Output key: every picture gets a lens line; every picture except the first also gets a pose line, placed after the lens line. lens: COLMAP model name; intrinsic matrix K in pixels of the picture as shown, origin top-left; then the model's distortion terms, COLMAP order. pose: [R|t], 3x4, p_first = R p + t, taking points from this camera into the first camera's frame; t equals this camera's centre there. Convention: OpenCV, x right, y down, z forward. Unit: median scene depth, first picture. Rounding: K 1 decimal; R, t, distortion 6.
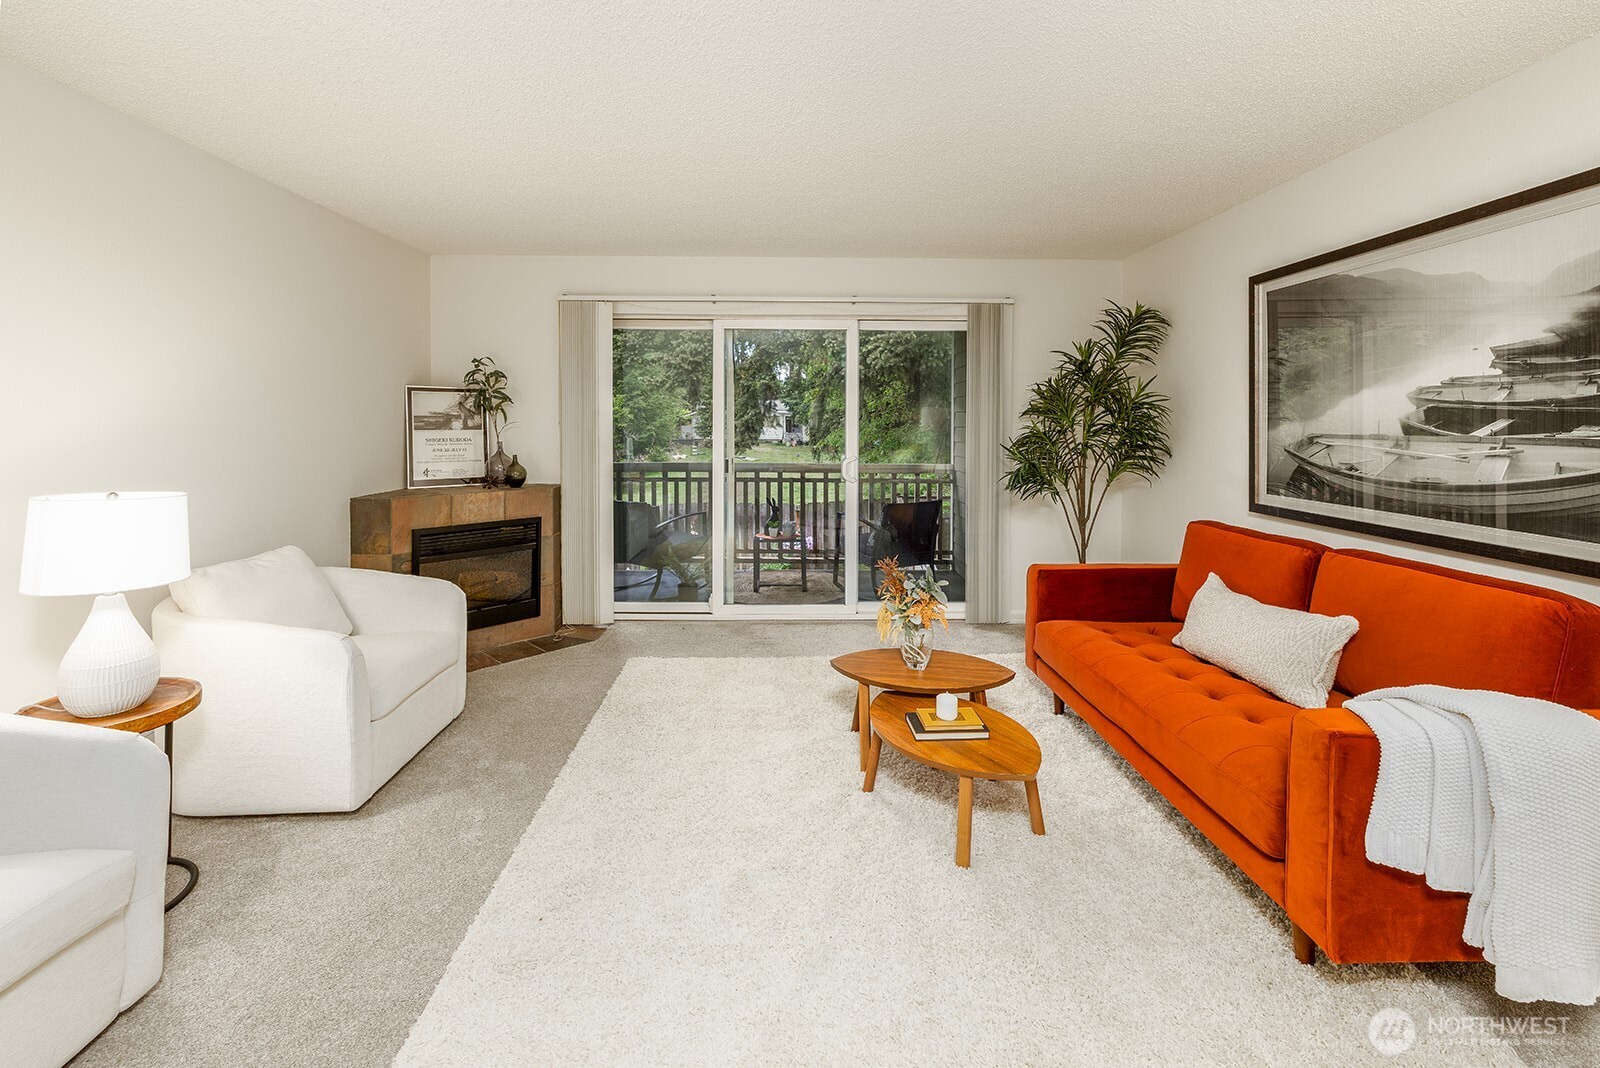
lens RADIAL K [[706.2, 0, 794.9], [0, 706.2, 433.6], [0, 0, 1]] dist [-0.000282, -0.000018]
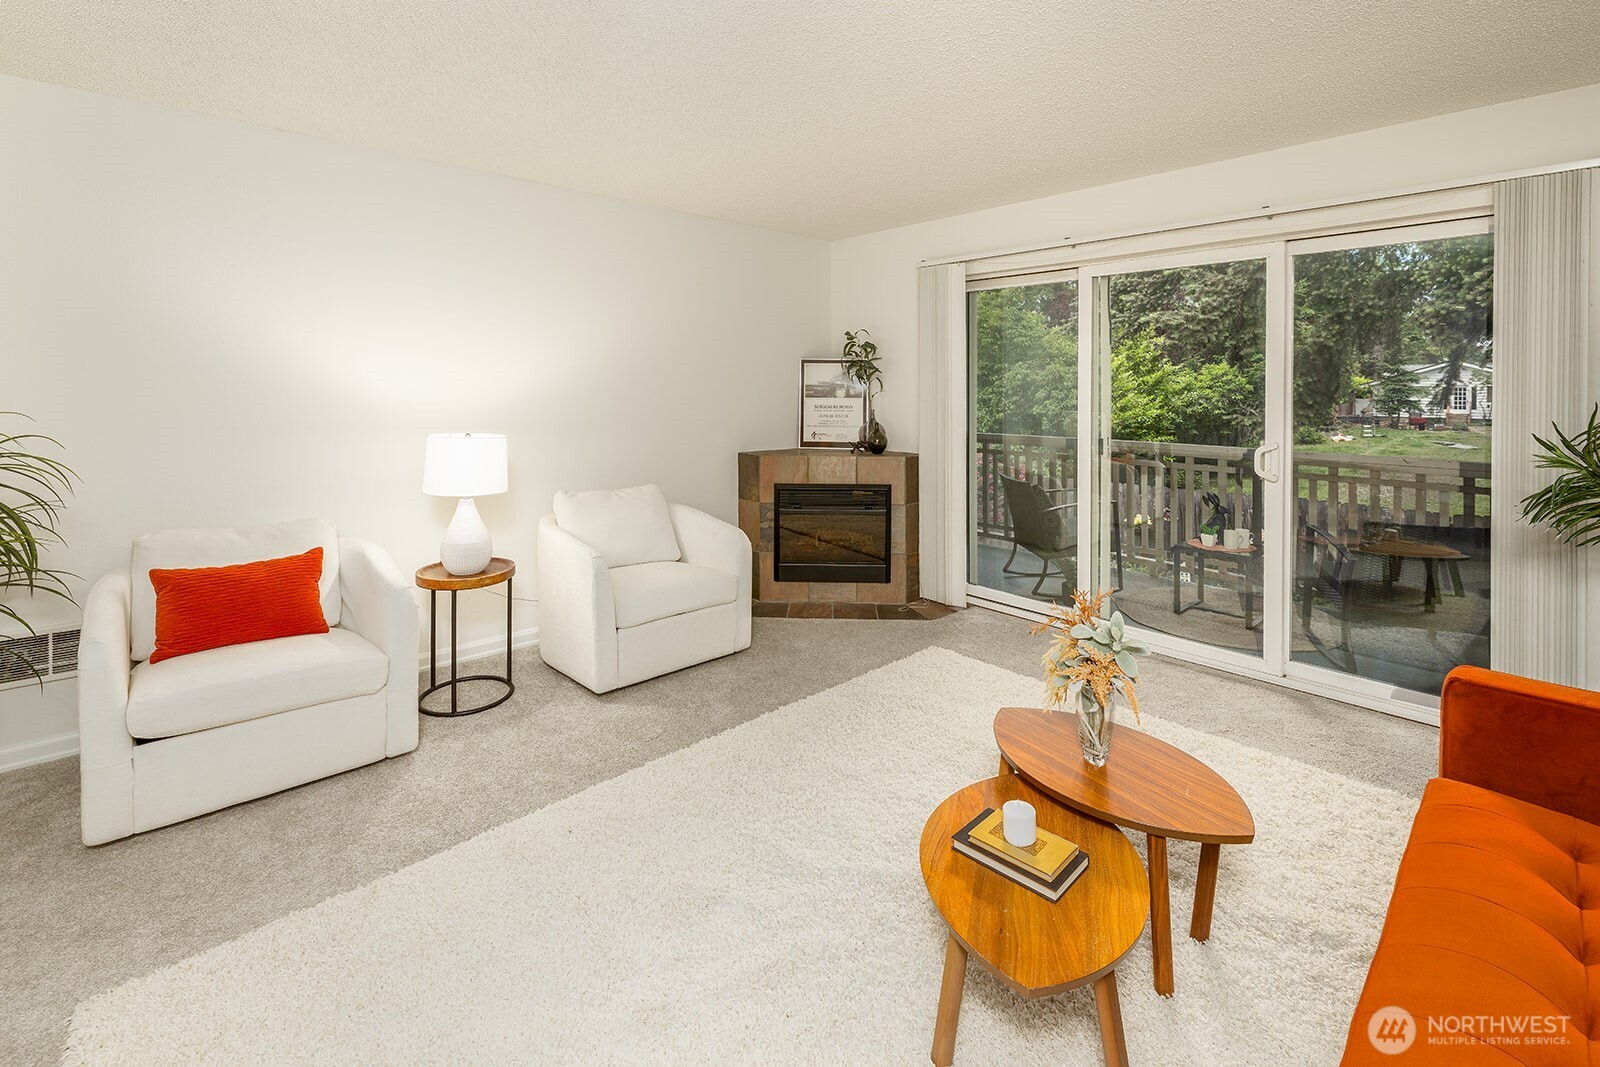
lens RADIAL K [[713.6, 0, 800.2], [0, 713.6, 394.8], [0, 0, 1]] dist [0.000117, 0.000083]
pose [[0.668197, 0.006273, -0.743958, 0.410721], [-0.016800, 0.999837, -0.006659, -0.002326], [0.743795, 0.016948, 0.668193, 0.285384]]
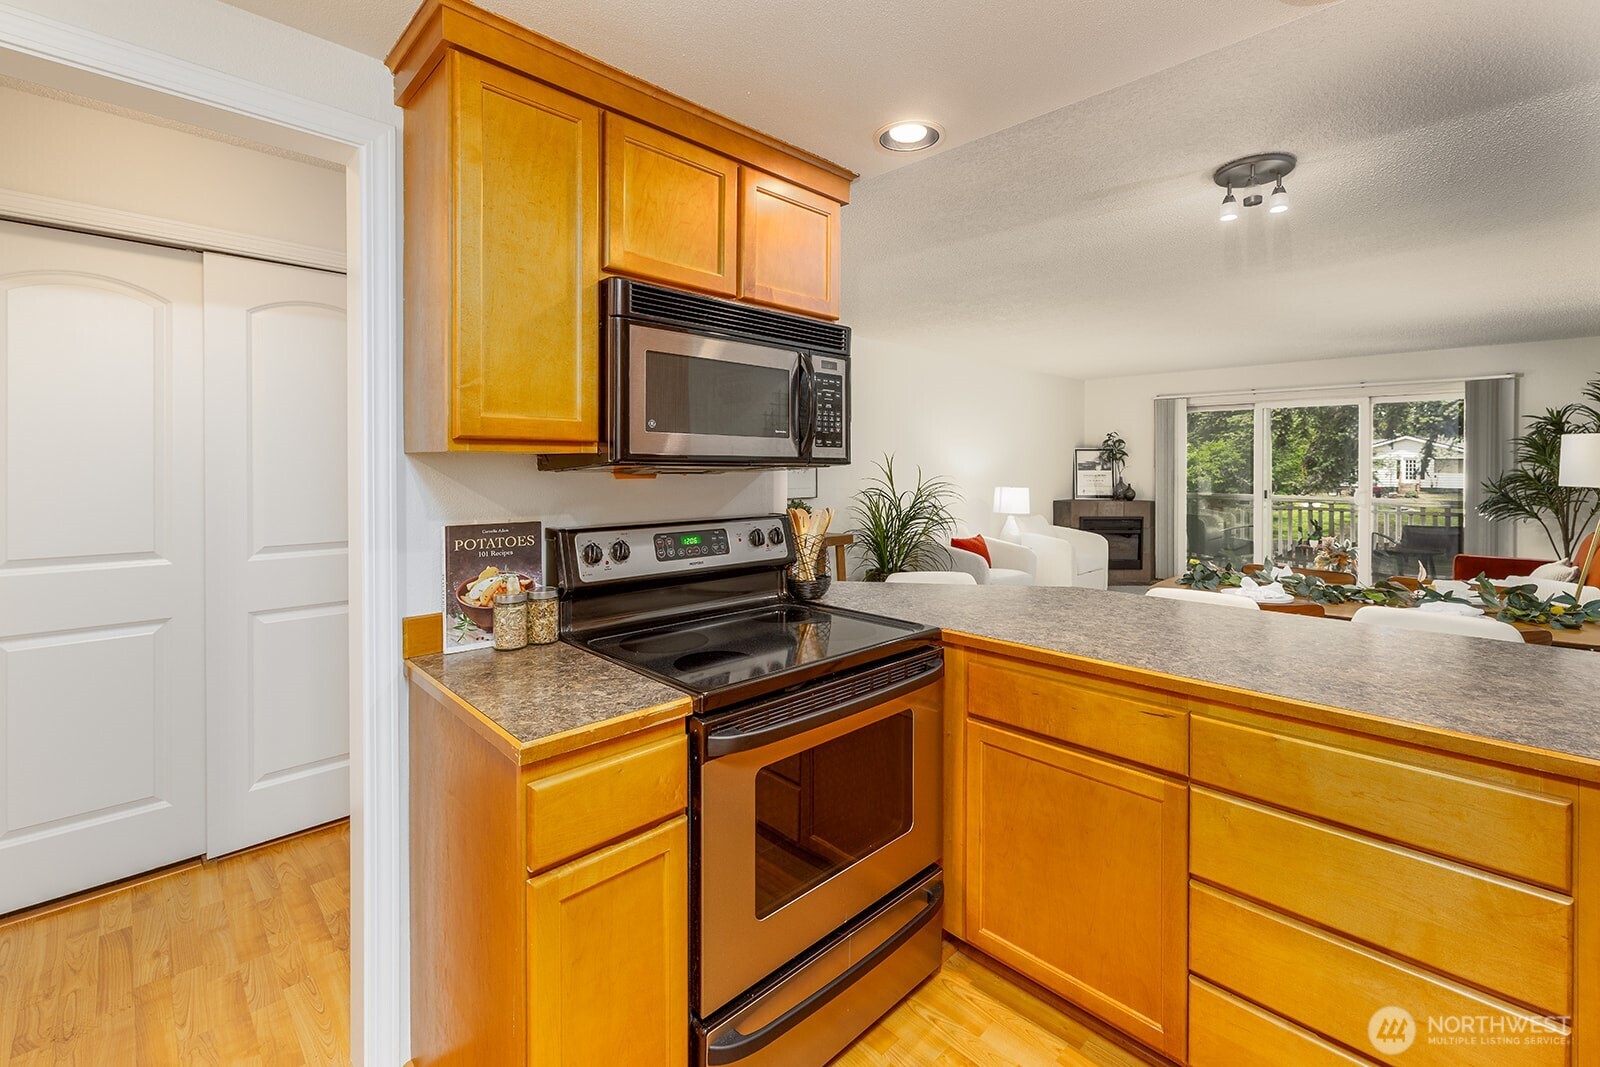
lens RADIAL K [[693.4, 0, 800.2], [0, 693.4, 466.0], [0, 0, 1]] dist [-0.000462, -0.000186]
pose [[0.689256, 0.001262, -0.724516, 0.454377], [-0.013129, 0.999856, -0.010748, 0.019261], [0.724399, 0.016920, 0.689174, -1.222030]]
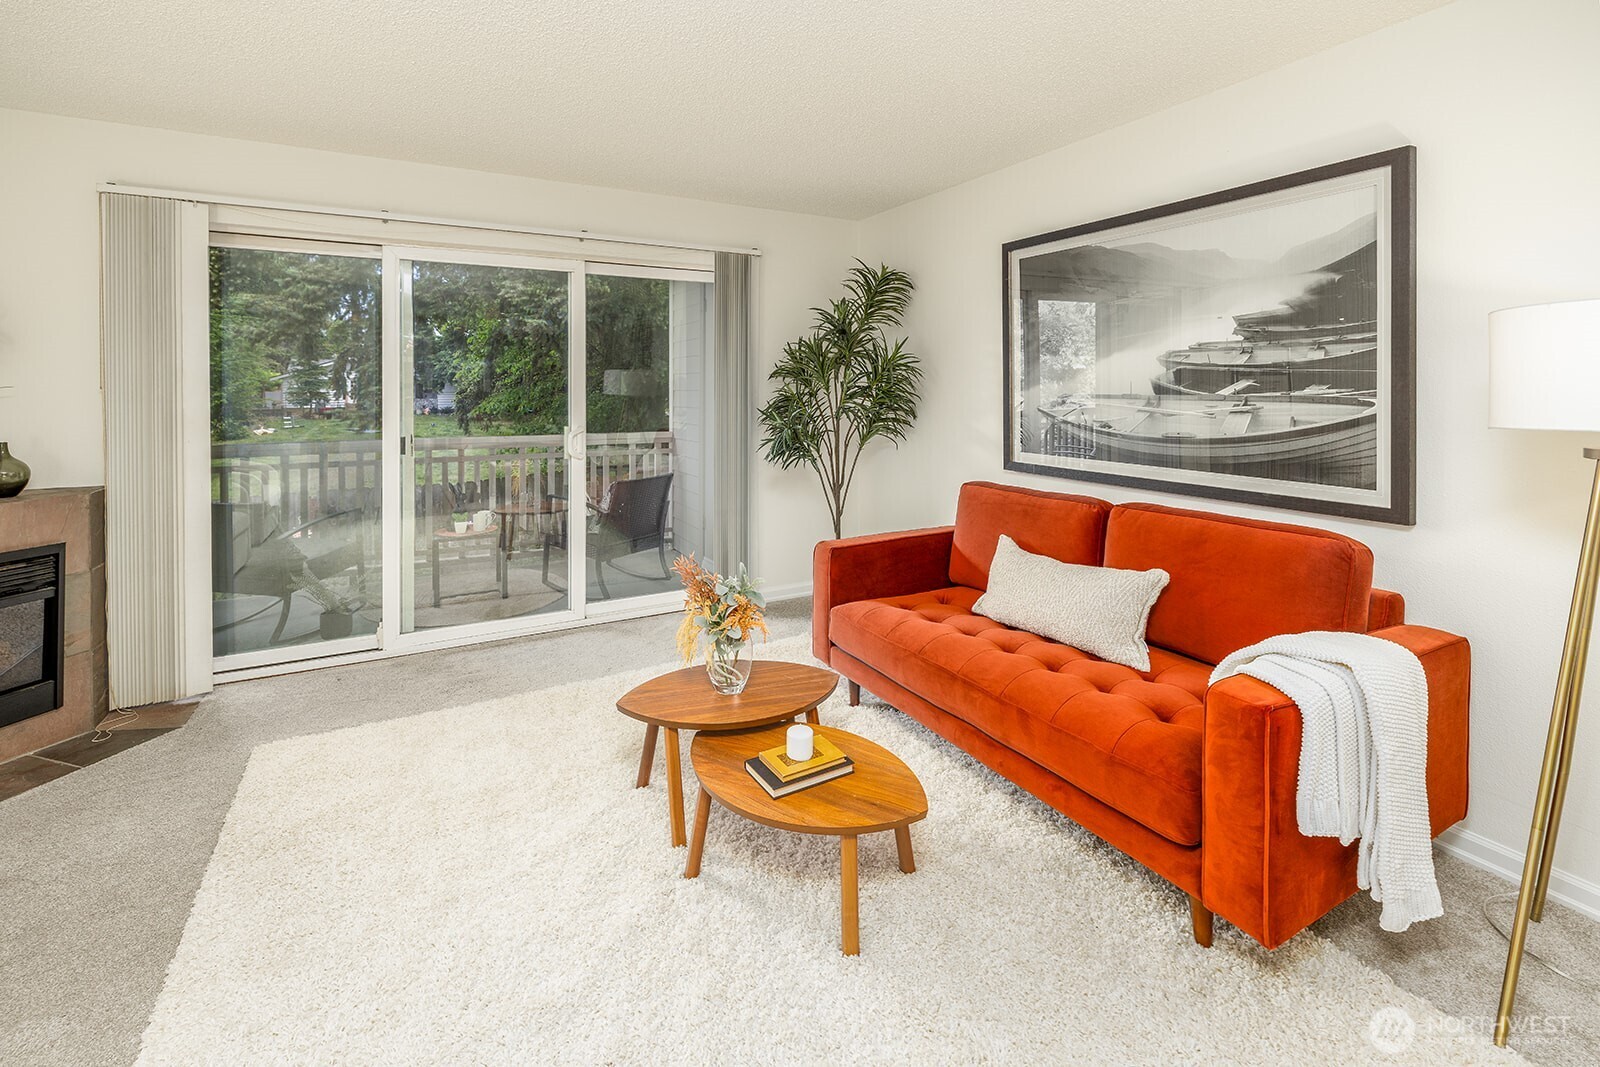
lens RADIAL K [[720.1, 0, 803.7], [0, 720.1, 389.9], [0, 0, 1]] dist [-0.000192, 0.000100]
pose [[0.884247, -0.005970, 0.466981, -0.111400], [0.011010, 0.999907, -0.008063, -0.001534], [-0.466890, 0.012271, 0.884230, 0.199548]]
